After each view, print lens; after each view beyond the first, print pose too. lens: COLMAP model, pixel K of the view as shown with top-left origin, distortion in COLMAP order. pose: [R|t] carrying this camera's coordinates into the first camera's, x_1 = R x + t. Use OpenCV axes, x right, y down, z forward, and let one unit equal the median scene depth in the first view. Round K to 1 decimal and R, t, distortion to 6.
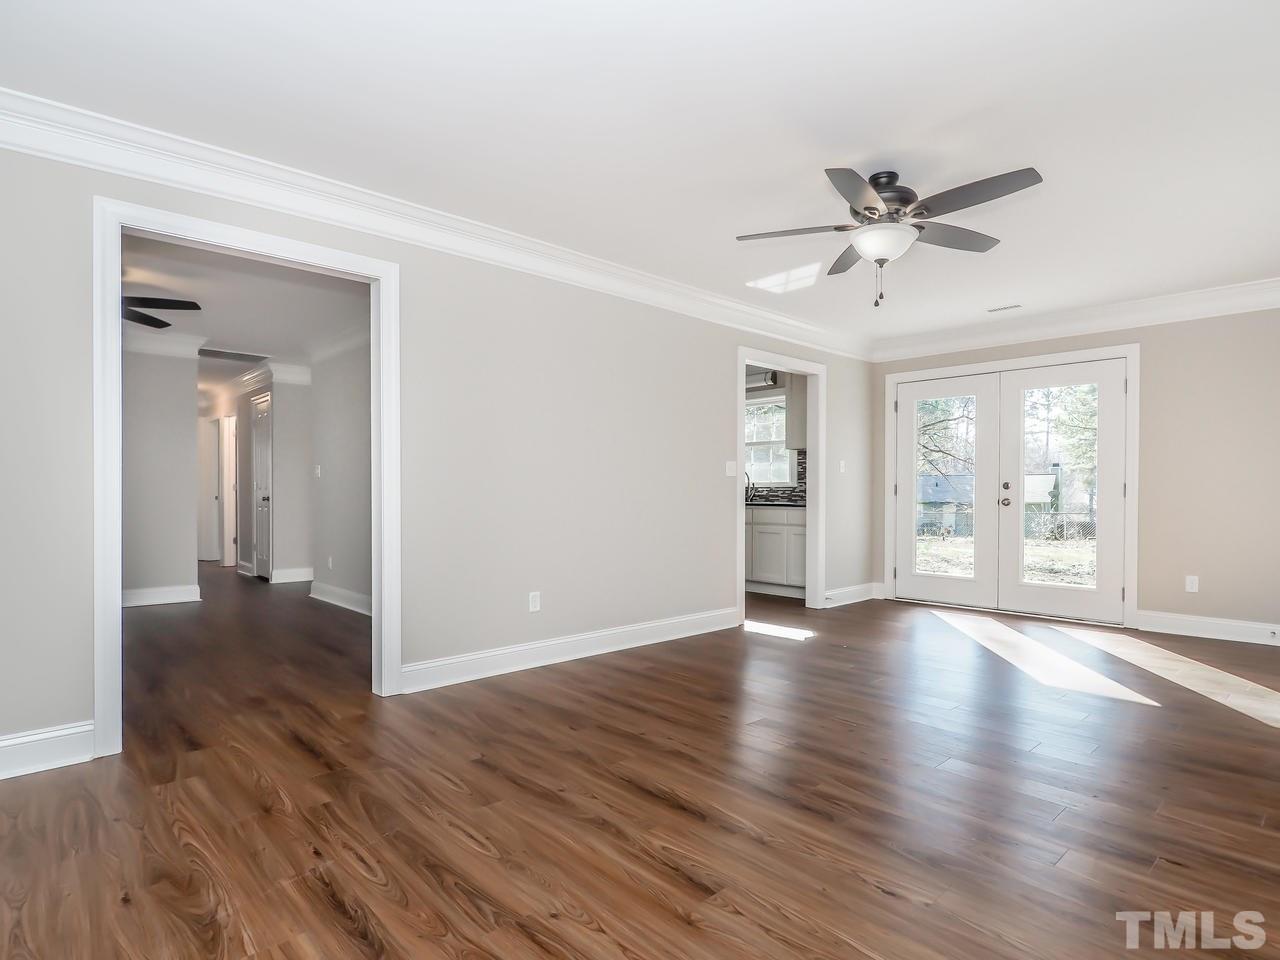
lens RADIAL K [[705.1, 0, 639.4], [0, 705.1, 500.7], [0, 0, 1]] dist [-0.006759, -0.001985]
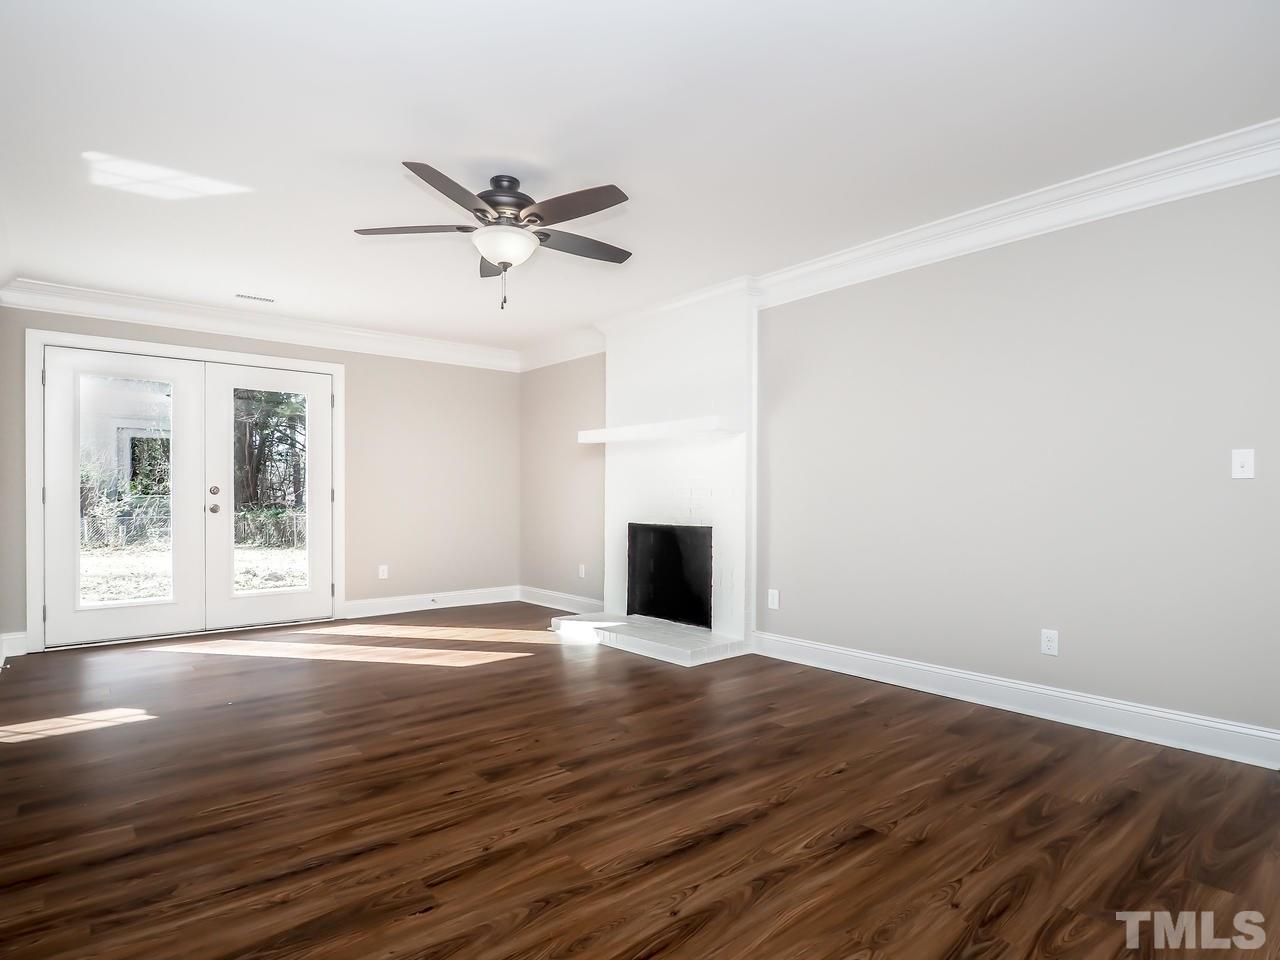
lens RADIAL K [[705.1, 0, 639.4], [0, 705.1, 500.7], [0, 0, 1]] dist [-0.006759, -0.001985]
pose [[0.041107, -0.009719, 0.999107, -0.673460], [0.016178, 0.999828, 0.009060, -0.014738], [-0.999024, 0.015791, 0.041257, 0.812789]]
